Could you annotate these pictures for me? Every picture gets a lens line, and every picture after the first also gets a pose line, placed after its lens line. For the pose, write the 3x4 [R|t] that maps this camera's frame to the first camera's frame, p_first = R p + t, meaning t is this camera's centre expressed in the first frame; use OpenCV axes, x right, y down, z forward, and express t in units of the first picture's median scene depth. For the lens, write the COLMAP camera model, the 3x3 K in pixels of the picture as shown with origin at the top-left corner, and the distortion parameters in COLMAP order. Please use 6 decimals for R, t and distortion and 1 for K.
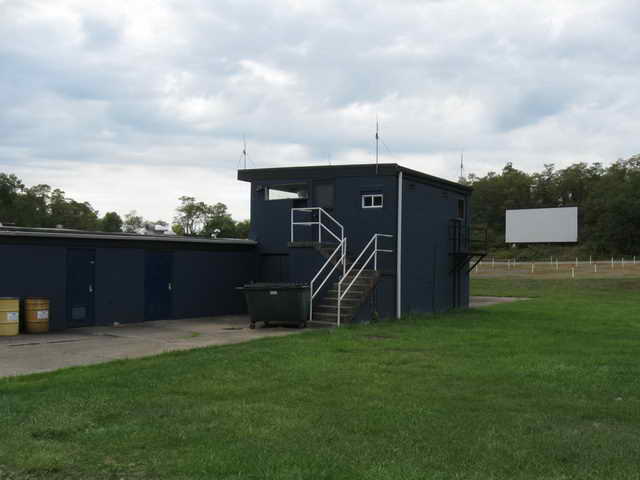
lens RADIAL K [[665.8, 0, 334.1], [0, 665.8, 257.5], [0, 0, 1]] dist [-0.136730, 0.034465]
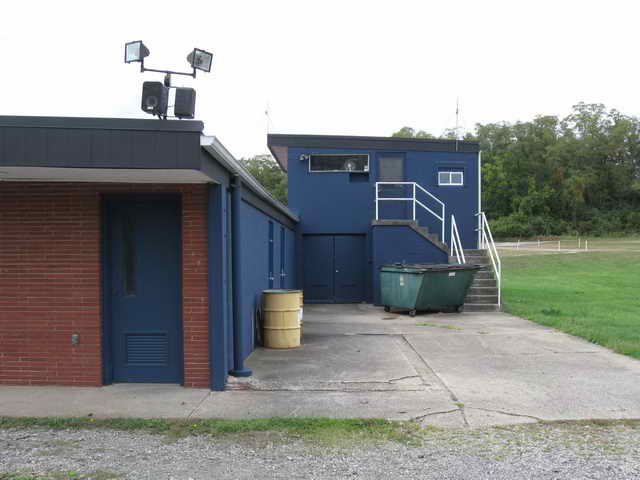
lens RADIAL K [[671.1, 0, 318.7], [0, 671.1, 258.6], [0, 0, 1]] dist [-0.133973, 0.037761]
pose [[0.840715, -0.016787, 0.541218, -0.567987], [0.008966, 0.999814, 0.017083, 0.011729], [-0.541404, -0.009509, 0.840709, 0.266000]]
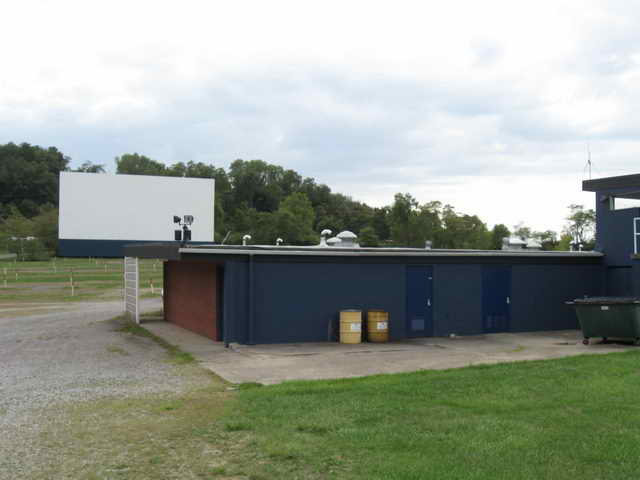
lens RADIAL K [[665.8, 0, 334.1], [0, 665.8, 257.5], [0, 0, 1]] dist [-0.136730, 0.034465]
pose [[0.830280, -0.023798, -0.556839, 0.085416], [0.015912, 0.999693, -0.018999, -0.006474], [0.557120, 0.006915, 0.830403, -0.000590]]
